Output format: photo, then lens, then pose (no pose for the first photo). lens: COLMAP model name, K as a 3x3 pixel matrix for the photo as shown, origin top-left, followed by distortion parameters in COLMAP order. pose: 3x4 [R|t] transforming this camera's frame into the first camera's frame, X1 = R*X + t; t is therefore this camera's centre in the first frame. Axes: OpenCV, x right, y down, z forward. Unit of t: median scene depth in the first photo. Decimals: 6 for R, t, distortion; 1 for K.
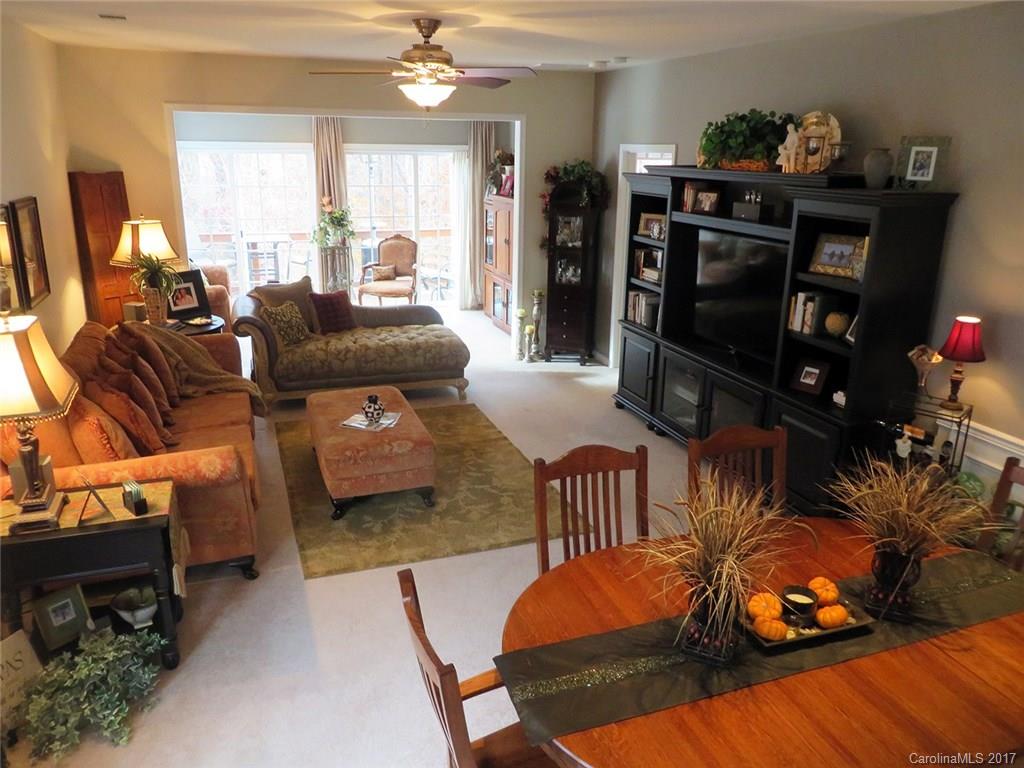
lens RADIAL K [[764.6, 0, 518.0], [0, 764.6, 384.0], [0, 0, 1]] dist [-0.017206, 0.002075]
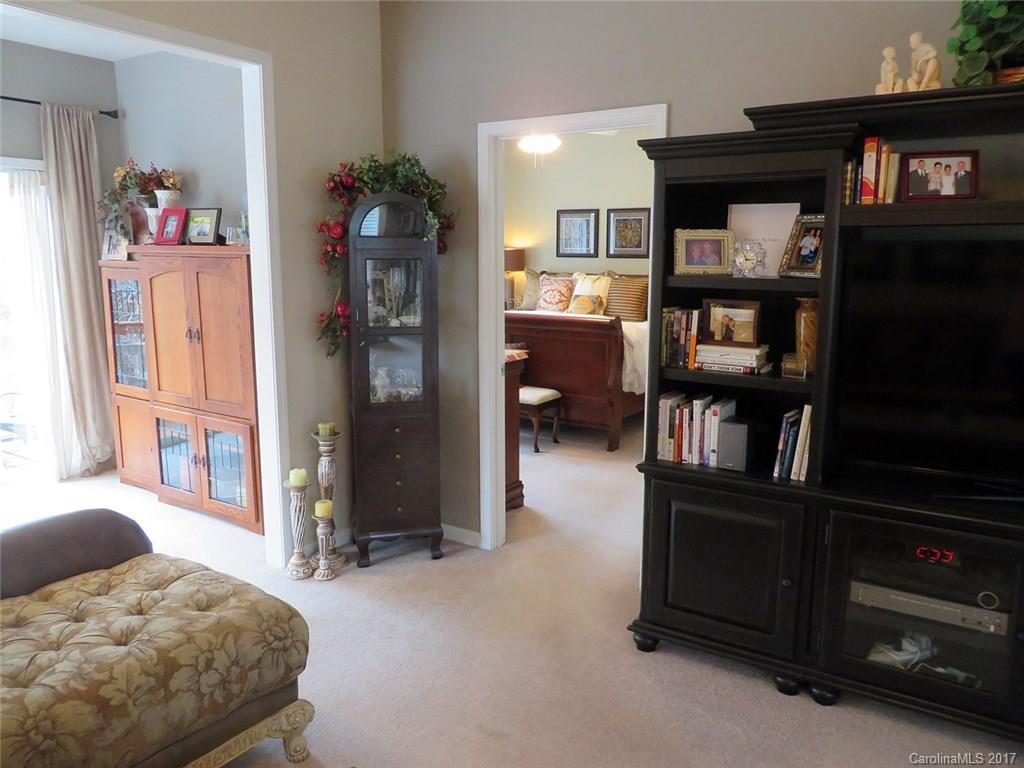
lens RADIAL K [[764.6, 0, 513.0], [0, 764.6, 381.8], [0, 0, 1]] dist [-0.017206, 0.002075]
pose [[0.807009, -0.112559, 0.579713, -0.161092], [0.185172, 0.980391, -0.067420, -0.099600], [-0.560757, 0.161755, 0.812027, 0.575416]]
